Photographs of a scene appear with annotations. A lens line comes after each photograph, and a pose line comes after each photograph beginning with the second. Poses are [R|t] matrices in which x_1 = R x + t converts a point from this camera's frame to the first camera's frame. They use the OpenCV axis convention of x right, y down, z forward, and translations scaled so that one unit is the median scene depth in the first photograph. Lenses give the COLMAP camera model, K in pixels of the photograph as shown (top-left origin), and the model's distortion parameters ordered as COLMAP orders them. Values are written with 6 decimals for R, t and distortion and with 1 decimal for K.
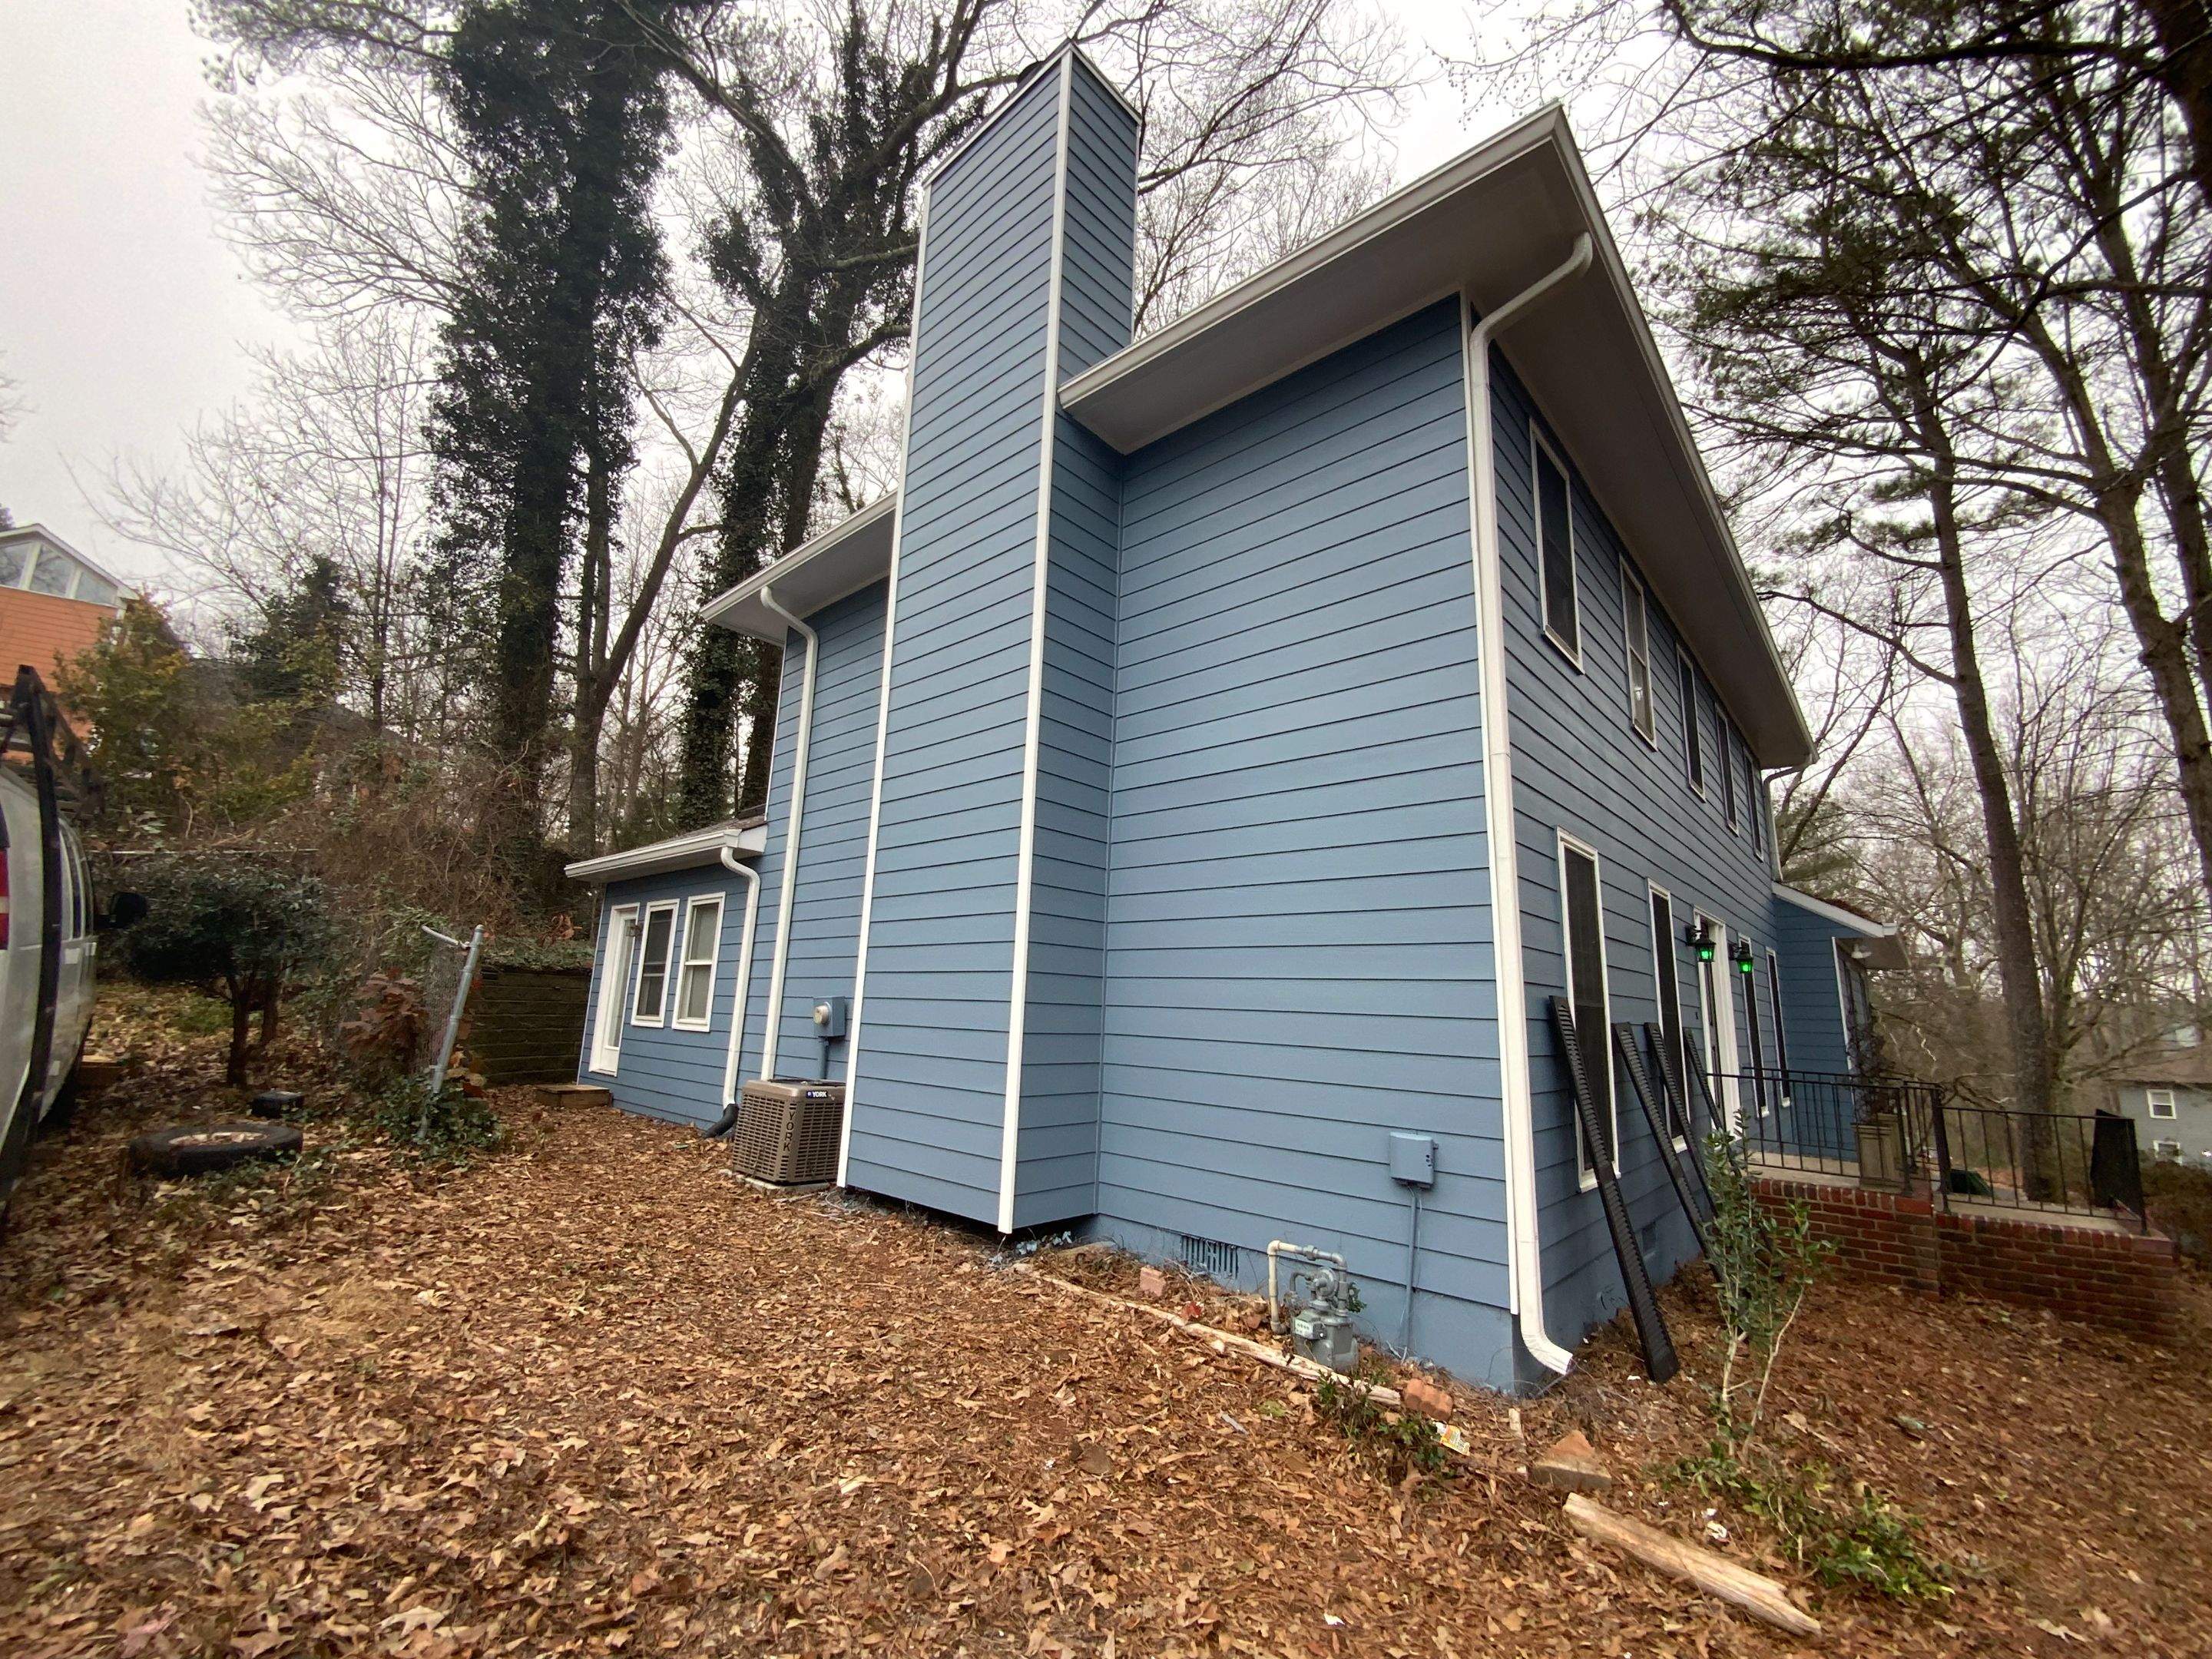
lens RADIAL K [[901.4, 0, 1103.5], [0, 901.4, 827.1], [0, 0, 1]] dist [0.004786, -0.008043]
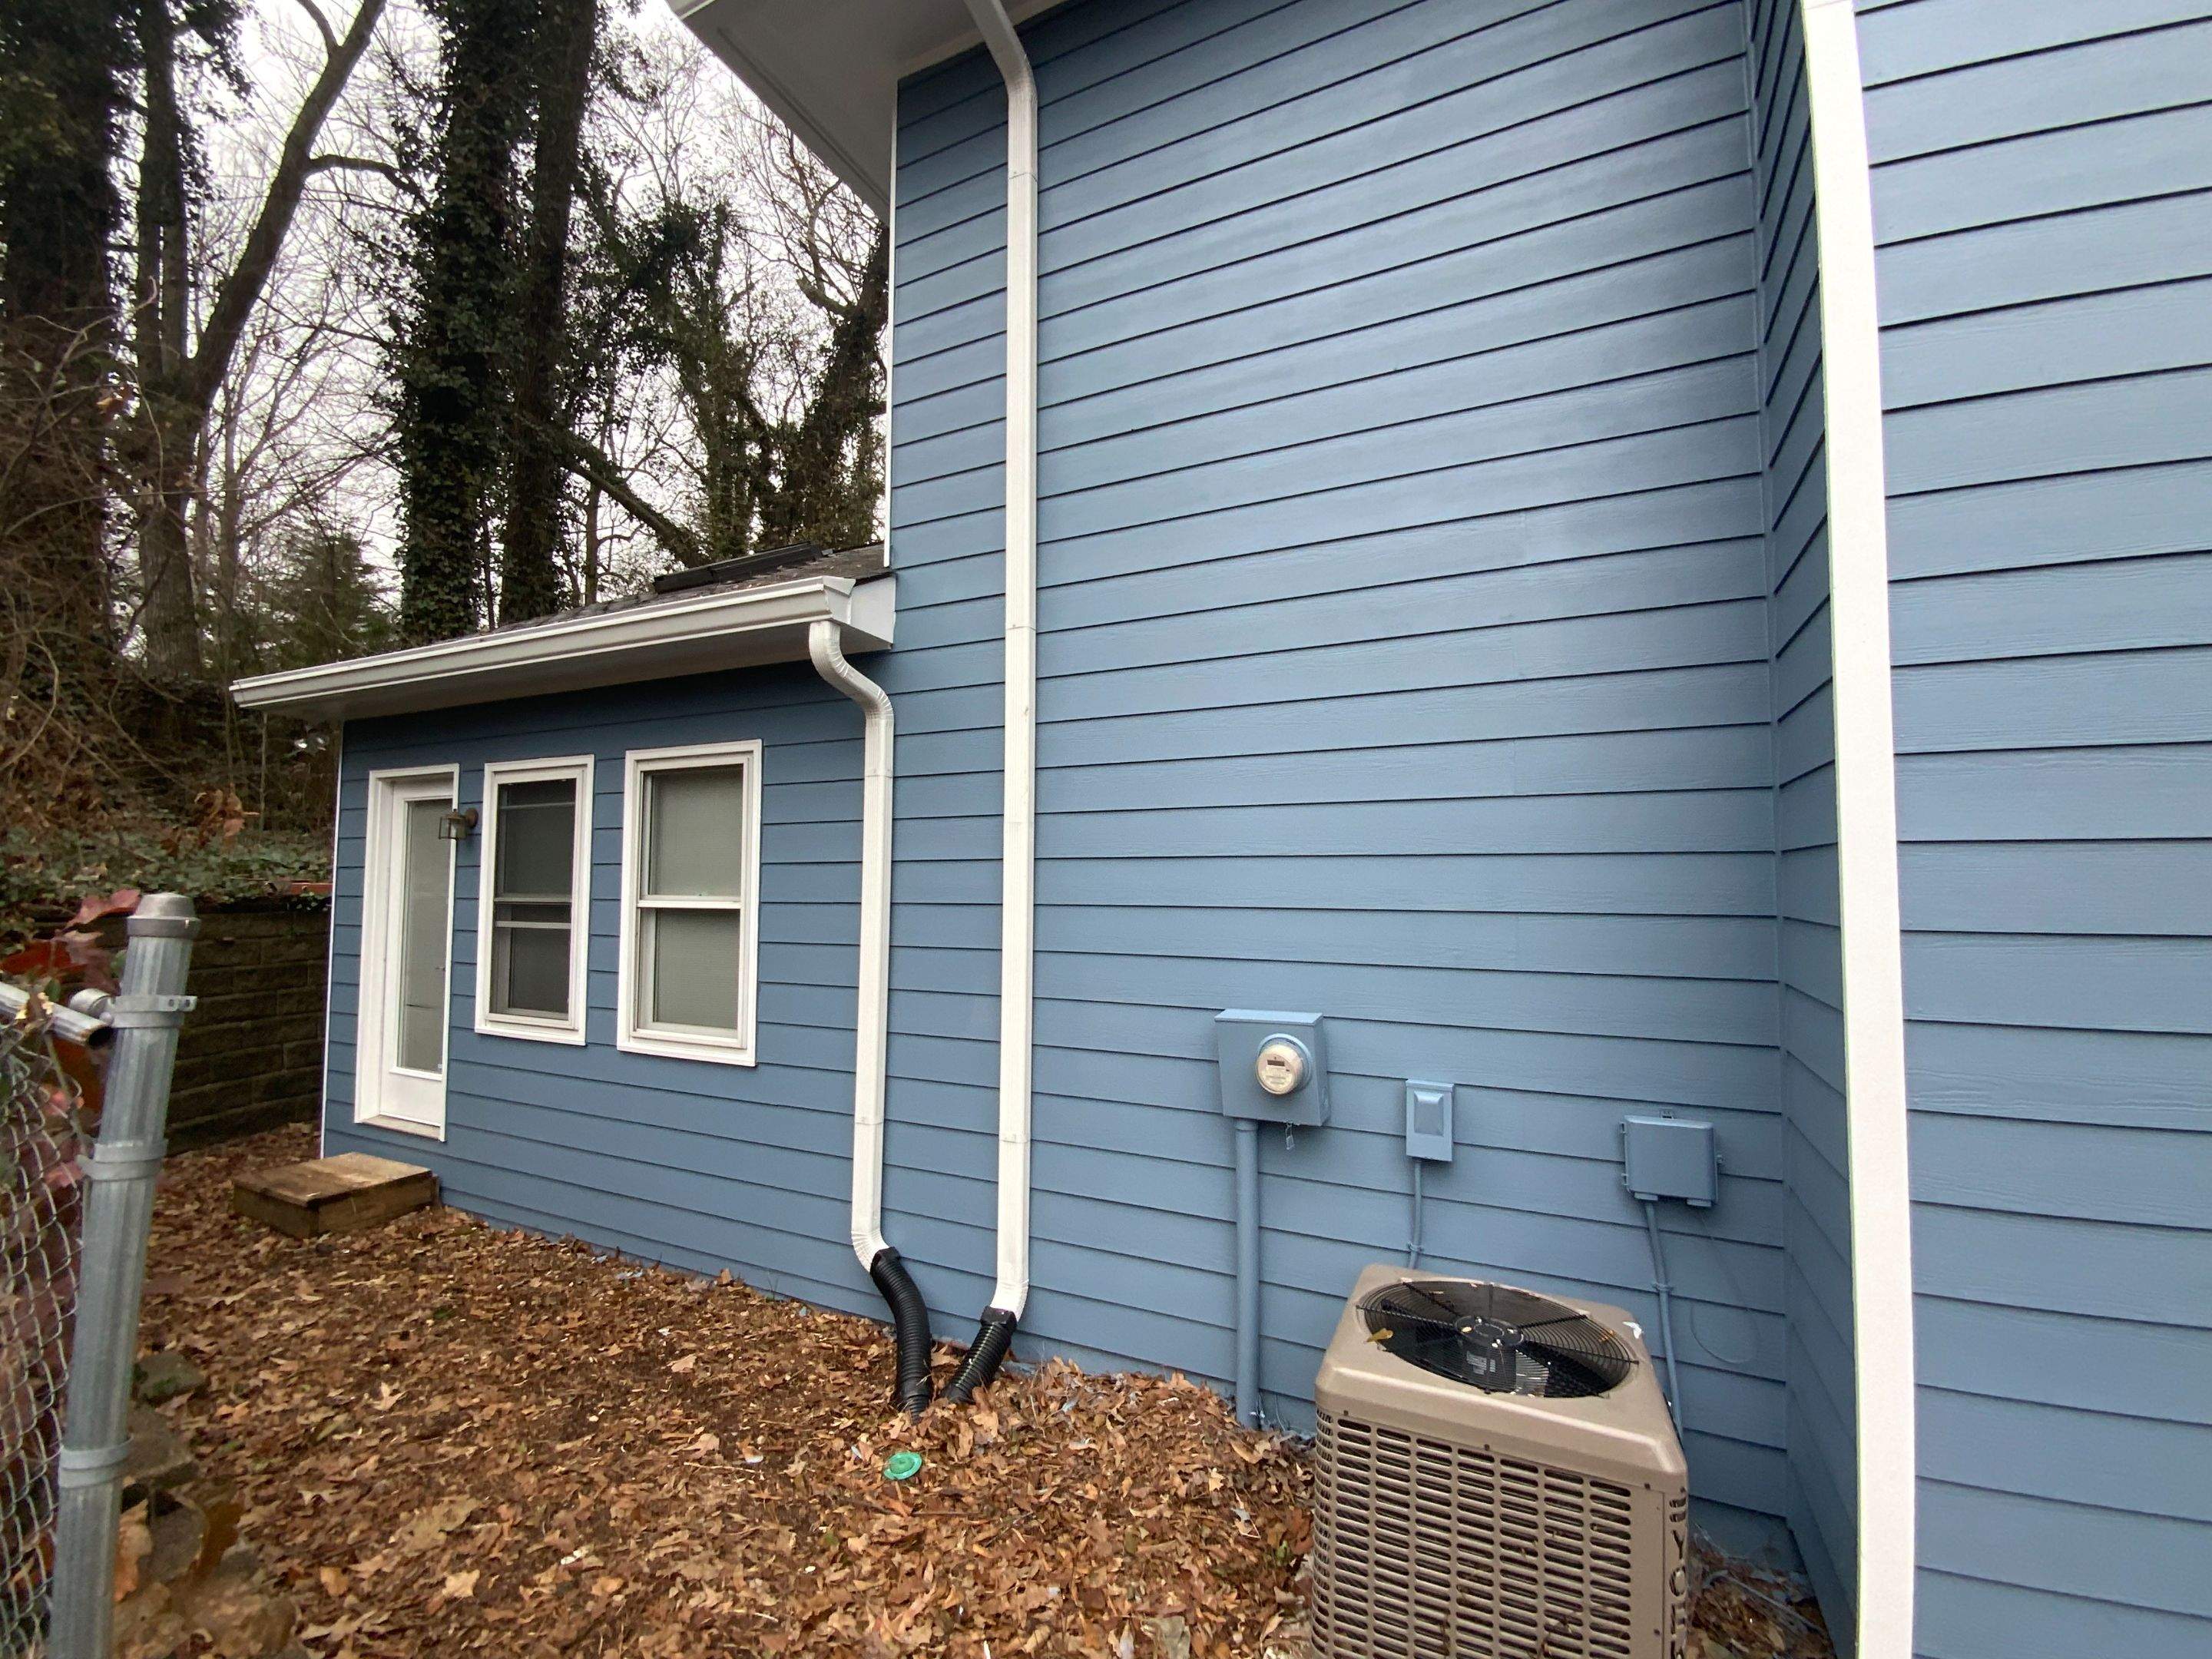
lens RADIAL K [[980.2, 0, 1122.4], [0, 980.2, 834.1], [0, 0, 1]] dist [0.005308, -0.007747]
pose [[0.963550, -0.009223, 0.267370, -0.348141], [-0.029353, 0.989727, 0.139923, 0.042647], [-0.265914, -0.142671, 0.953381, 0.465654]]
